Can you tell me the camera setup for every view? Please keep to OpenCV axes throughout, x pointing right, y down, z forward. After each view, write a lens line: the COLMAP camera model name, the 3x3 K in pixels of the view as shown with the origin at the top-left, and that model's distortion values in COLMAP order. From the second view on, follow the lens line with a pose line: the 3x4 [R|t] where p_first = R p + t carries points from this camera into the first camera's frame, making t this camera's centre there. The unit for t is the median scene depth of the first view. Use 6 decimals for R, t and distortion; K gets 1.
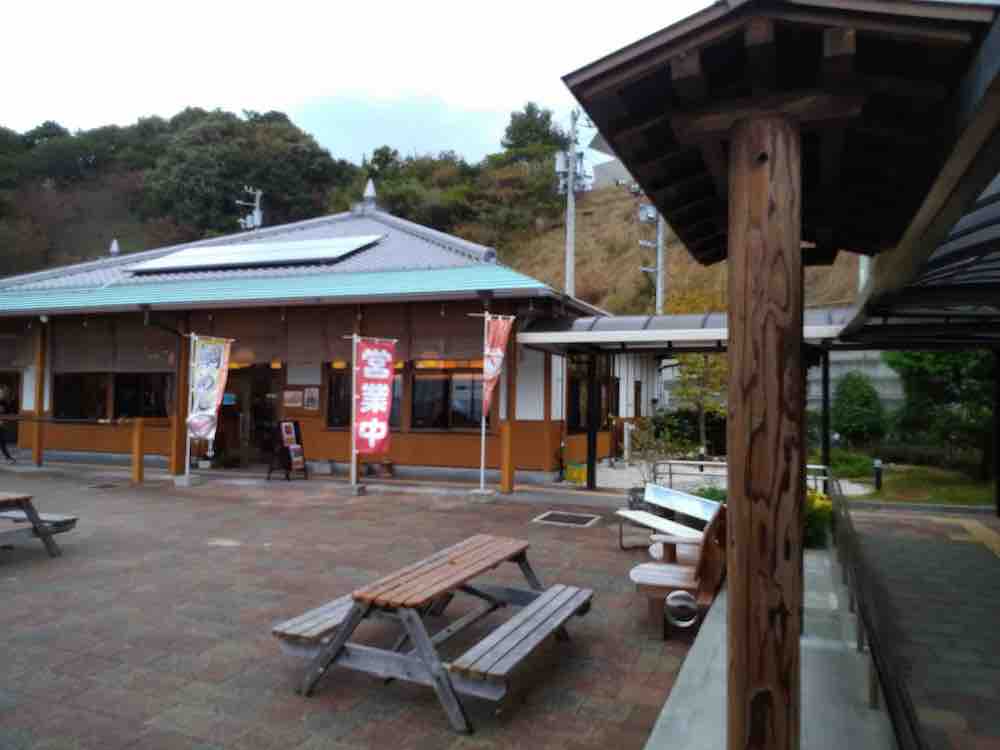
lens RADIAL K [[780.3, 0, 500.0], [0, 780.3, 375.0], [0, 0, 1]] dist [0.004980, -0.002637]
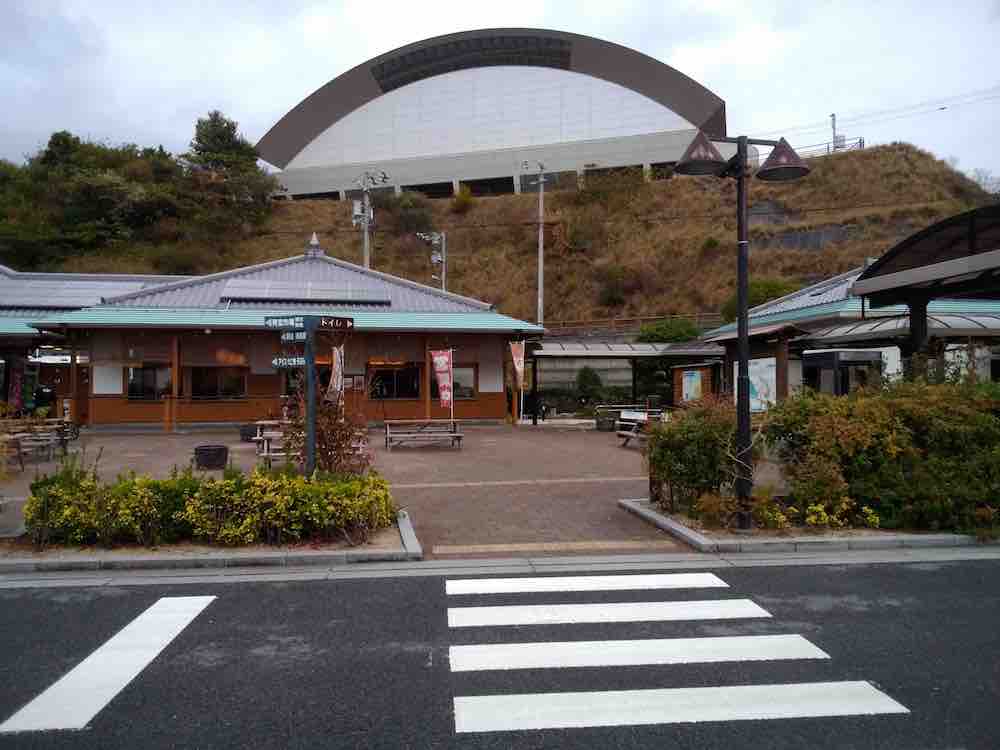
lens RADIAL K [[783.0, 0, 500.0], [0, 783.0, 375.0], [0, 0, 1]] dist [0.059377, -0.098359]
pose [[0.844020, -0.006636, 0.536270, -0.161274], [-0.002910, 0.999852, 0.016953, -0.002658], [-0.536303, -0.015869, 0.843876, -0.103439]]
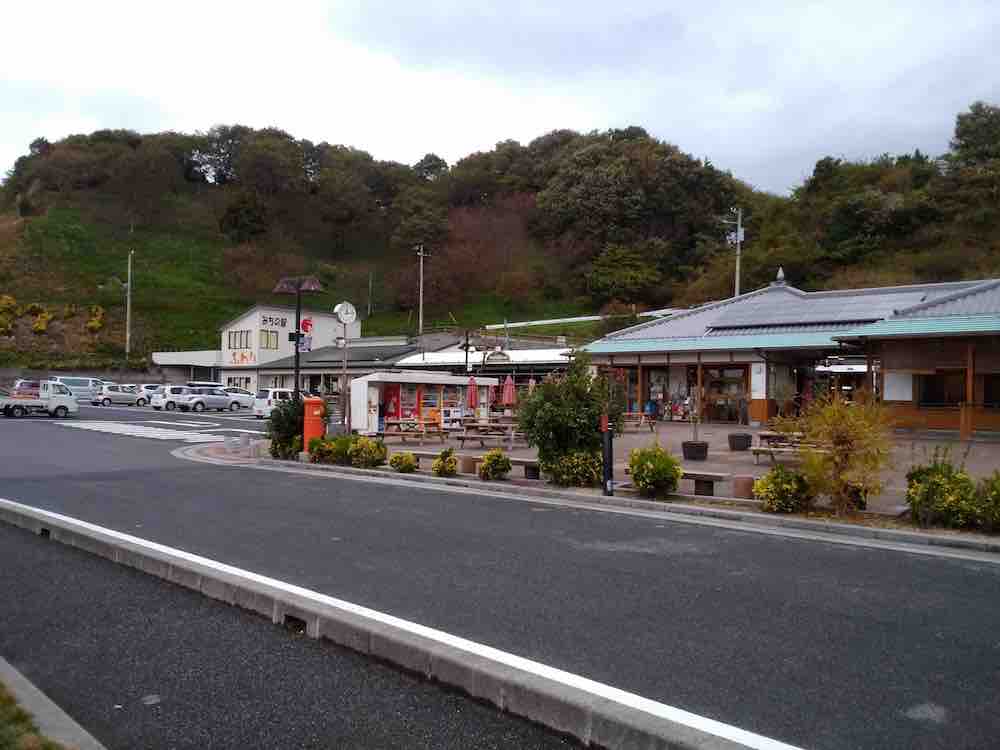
lens RADIAL K [[790.9, 0, 500.0], [0, 790.9, 375.0], [0, 0, 1]] dist [0.062921, -0.107495]
pose [[0.955824, -0.007719, -0.293839, -0.187658], [0.008977, 0.999955, 0.002933, -0.002523], [0.293803, -0.005441, 0.955850, -0.125691]]
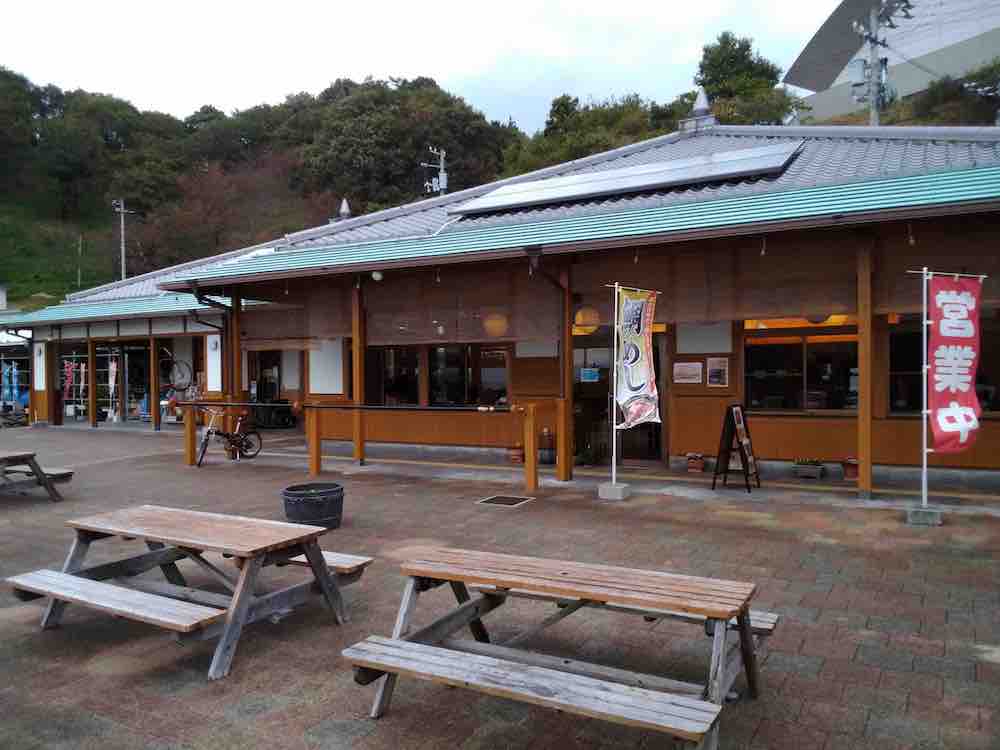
lens RADIAL K [[783.0, 0, 500.0], [0, 783.0, 375.0], [0, 0, 1]] dist [0.059377, -0.098359]
pose [[0.986978, -0.022607, -0.159256, -0.059462], [0.028626, 0.998956, 0.035603, 0.000213], [0.158285, -0.039698, 0.986595, 0.044185]]
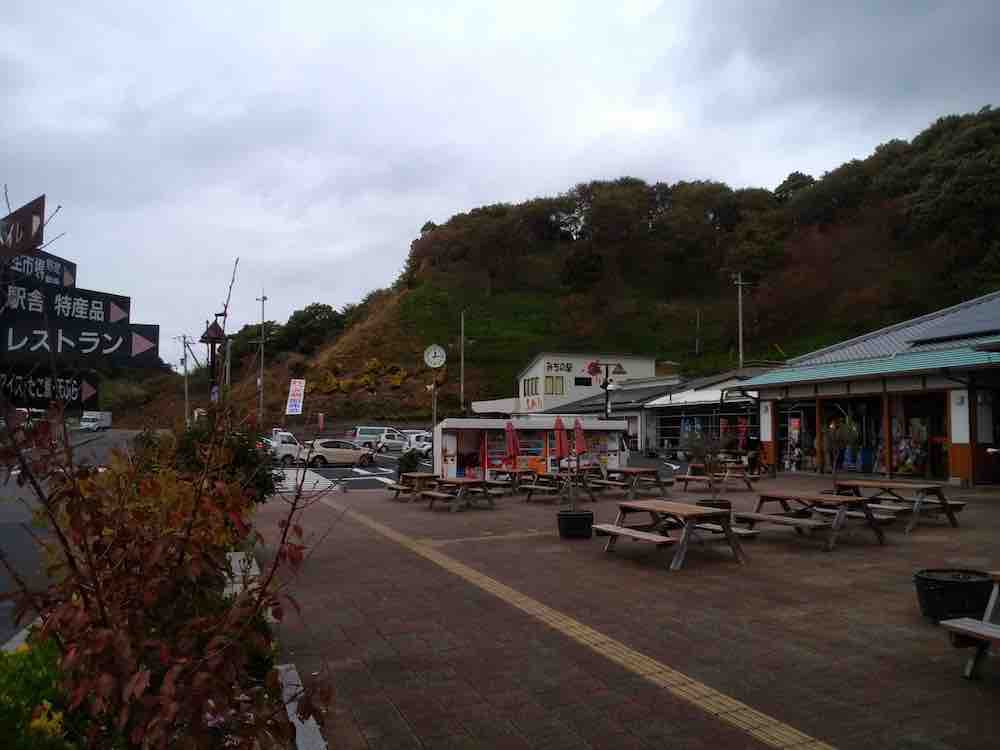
lens RADIAL K [[790.9, 0, 500.0], [0, 790.9, 375.0], [0, 0, 1]] dist [0.062921, -0.107495]
pose [[0.668662, -0.070268, -0.740238, -0.092308], [0.035022, 0.997396, -0.063044, 0.000190], [0.742741, 0.016231, 0.669382, -0.011506]]
